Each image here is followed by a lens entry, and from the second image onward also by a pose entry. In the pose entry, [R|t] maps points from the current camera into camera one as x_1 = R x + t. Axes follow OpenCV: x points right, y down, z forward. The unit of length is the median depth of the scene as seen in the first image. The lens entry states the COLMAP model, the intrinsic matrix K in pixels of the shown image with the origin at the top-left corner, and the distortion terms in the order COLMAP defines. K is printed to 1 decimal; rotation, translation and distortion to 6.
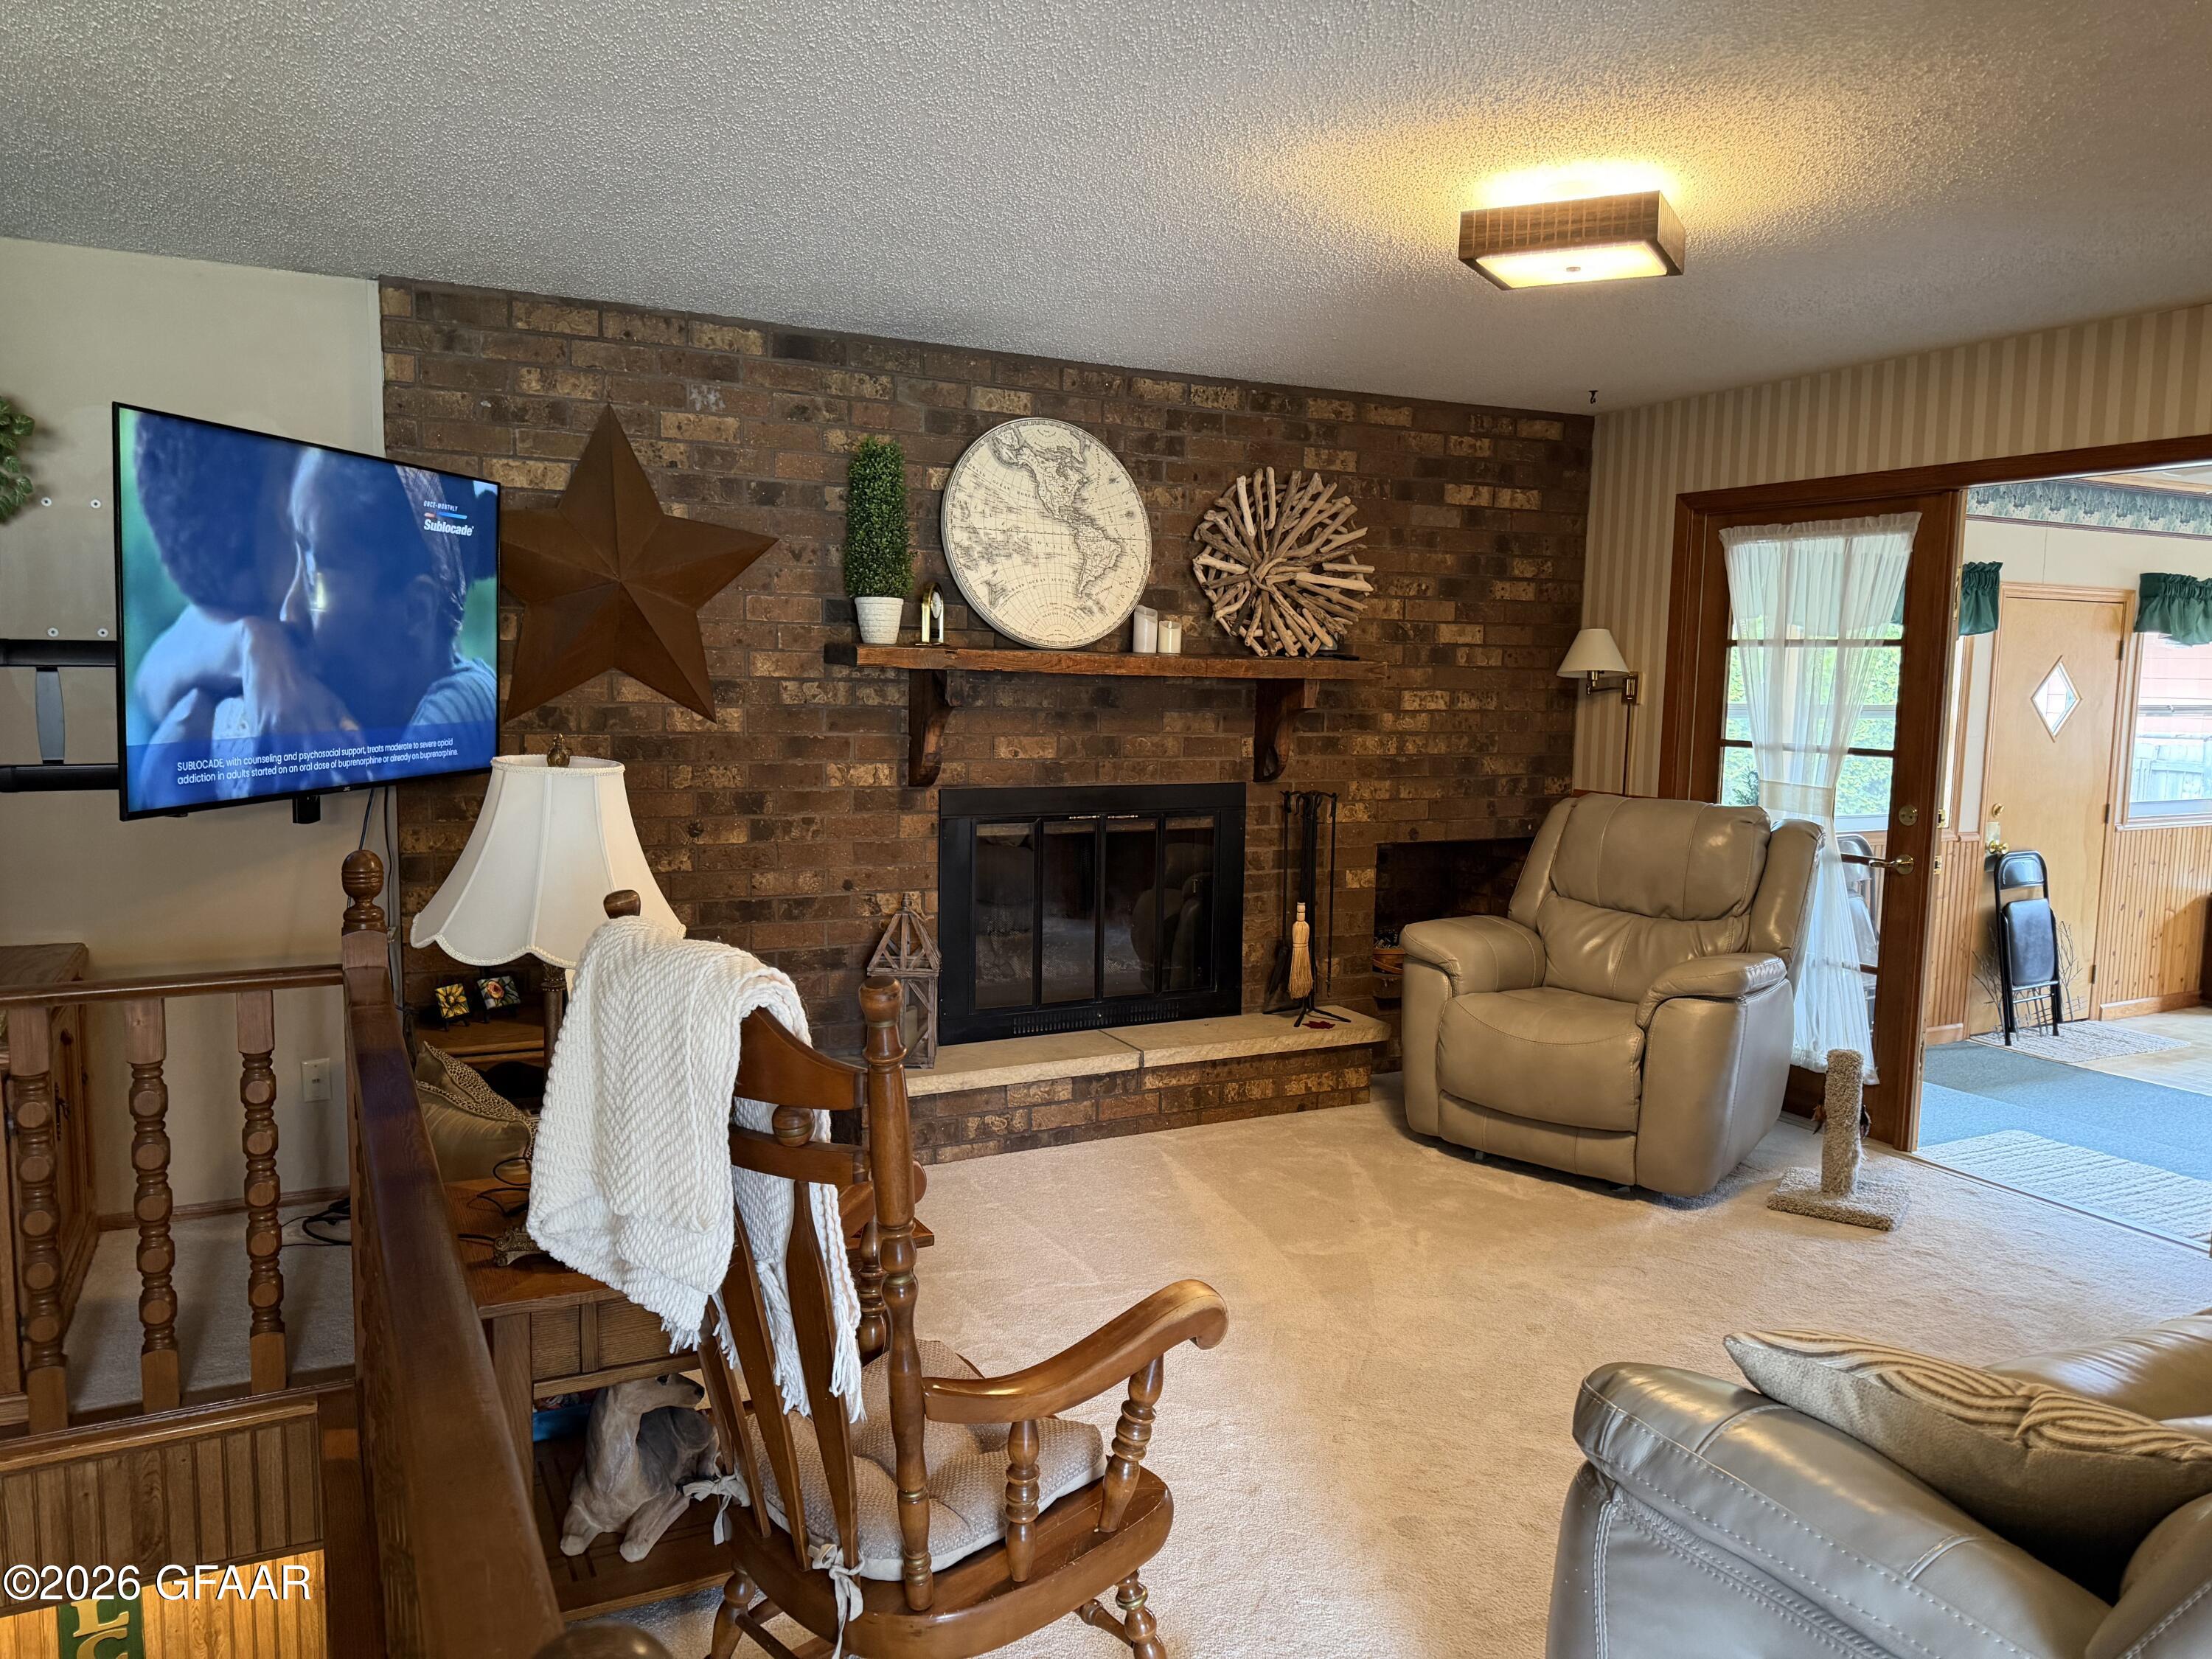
lens RADIAL K [[1562.3, 0, 1106.0], [0, 1562.3, 829.5], [0, 0, 1]] dist [0.006488, 0.000397]
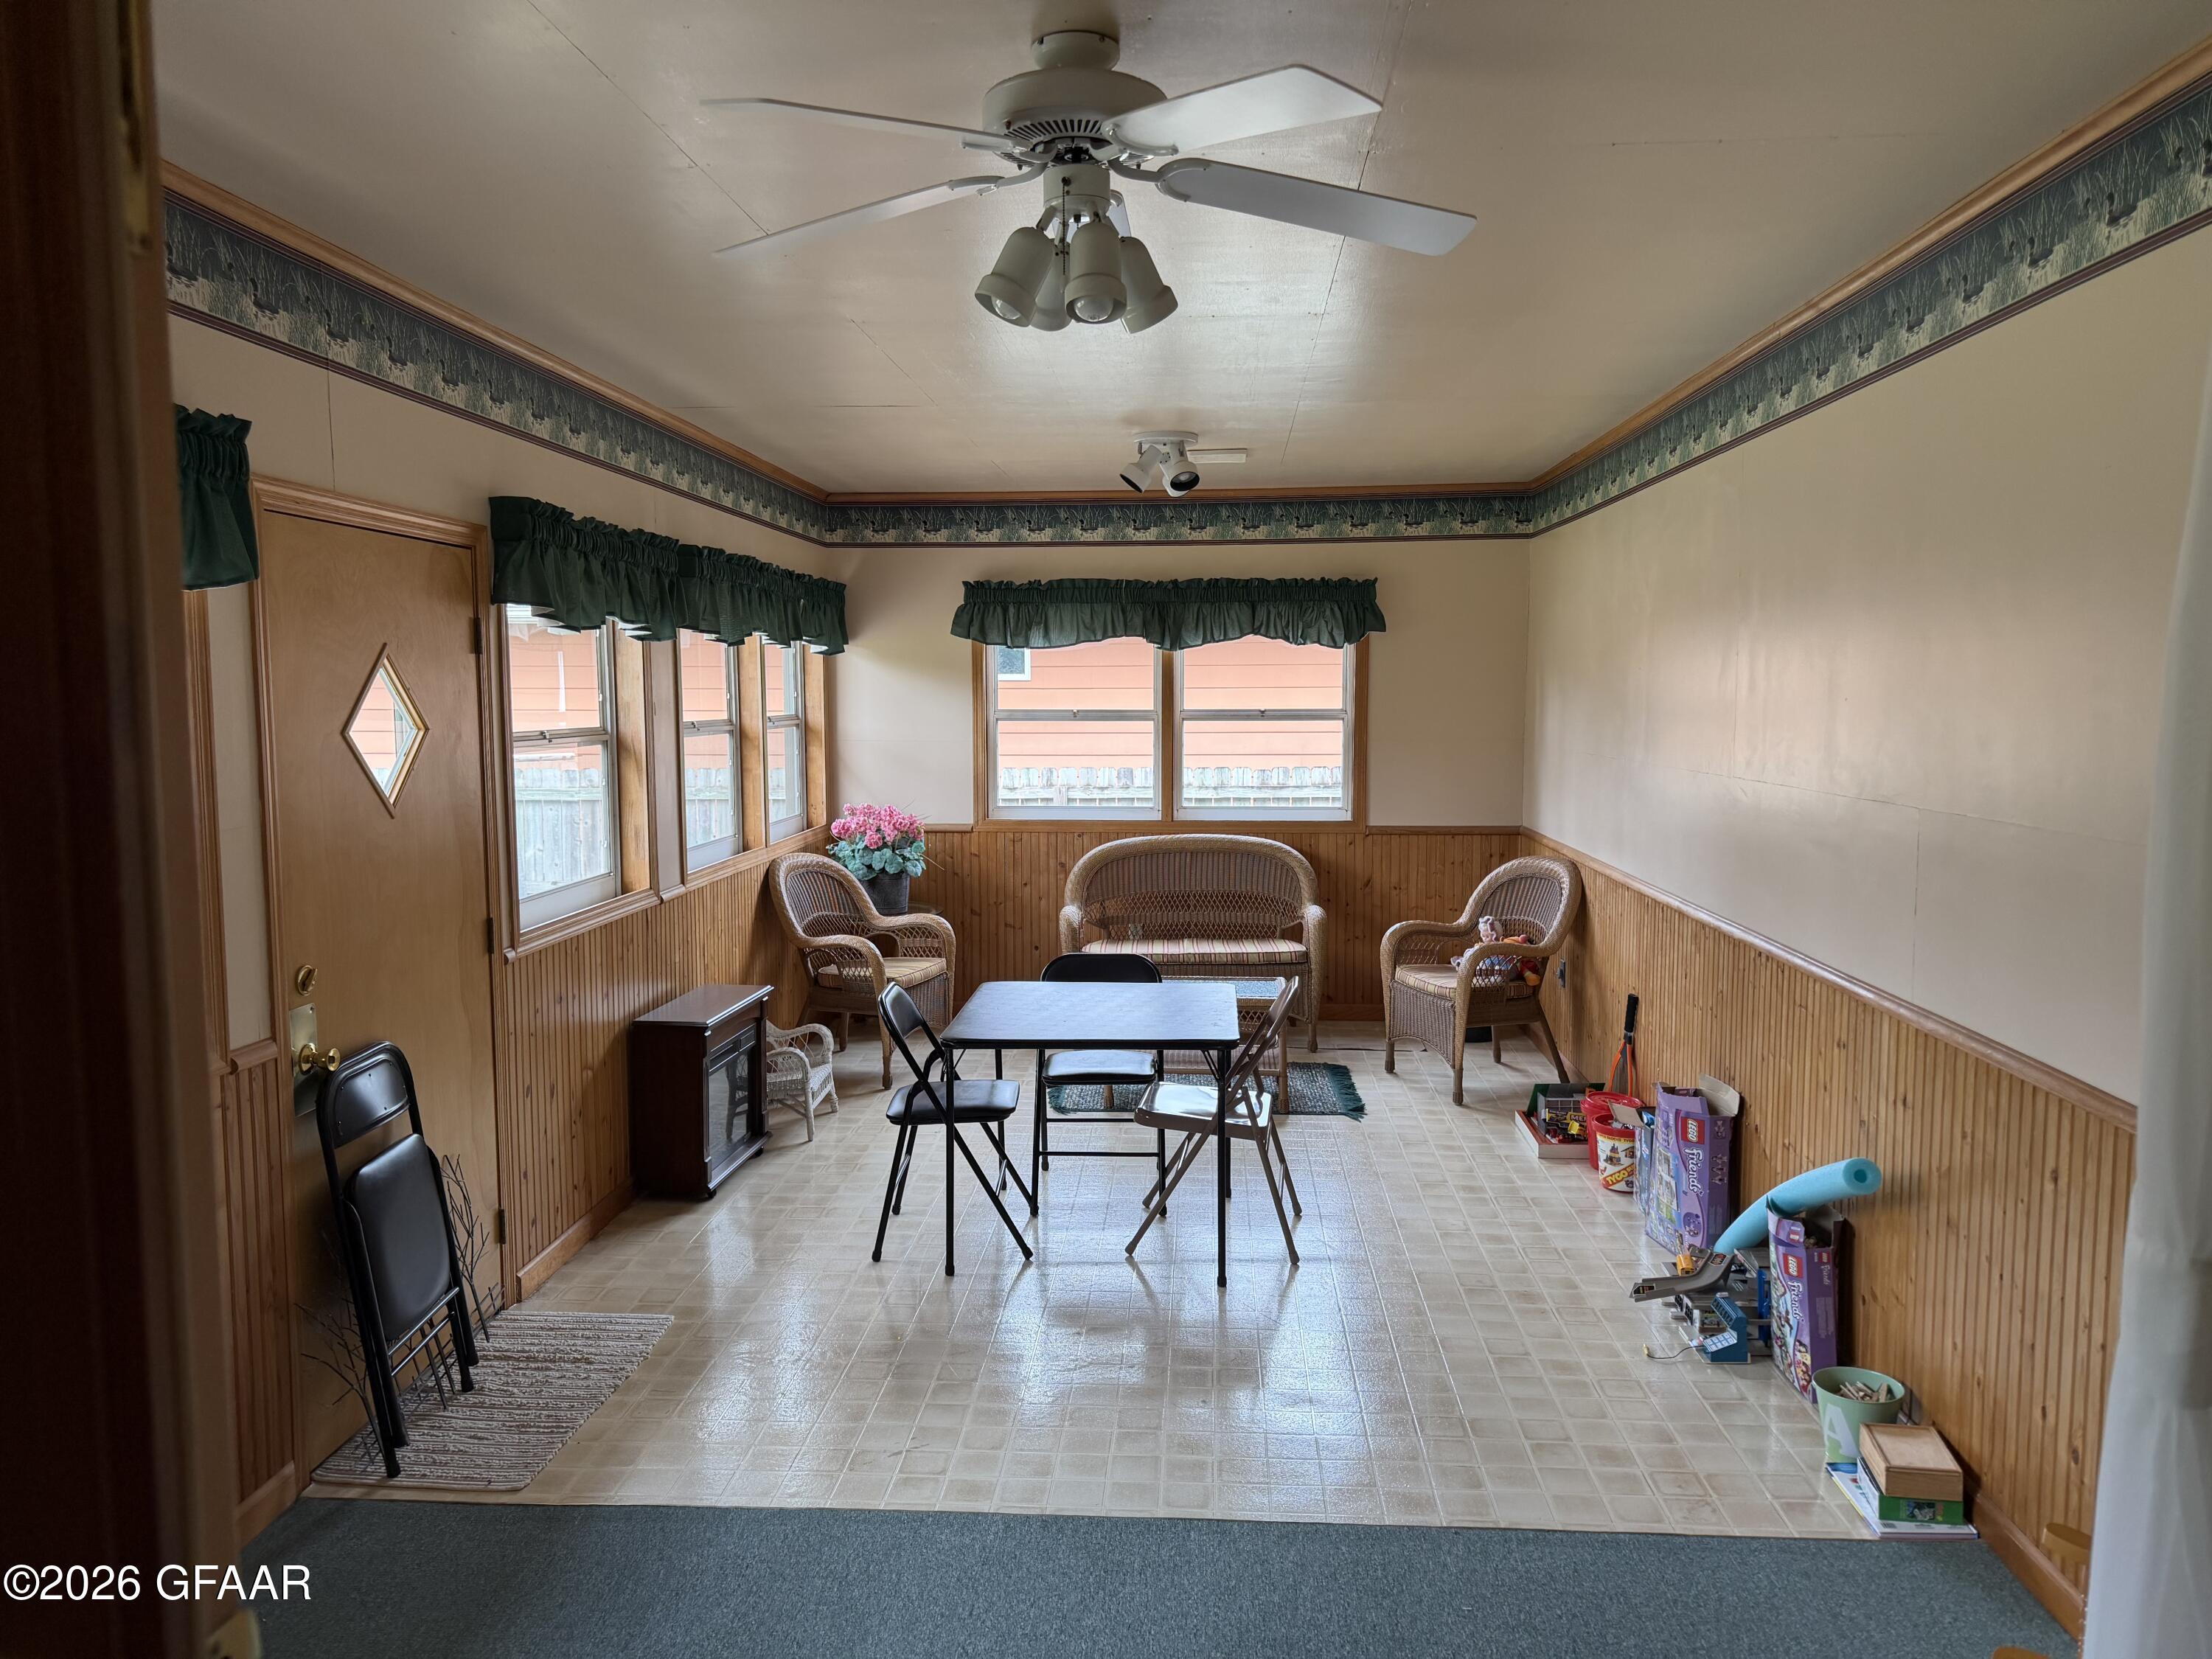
lens RADIAL K [[1562.3, 0, 1106.0], [0, 1562.3, 829.5], [0, 0, 1]] dist [0.006488, 0.000397]
pose [[0.510585, -0.098361, 0.854182, 0.297260], [0.102901, 0.993286, 0.052870, -0.055283], [-0.853647, 0.060901, 0.517278, 0.551879]]
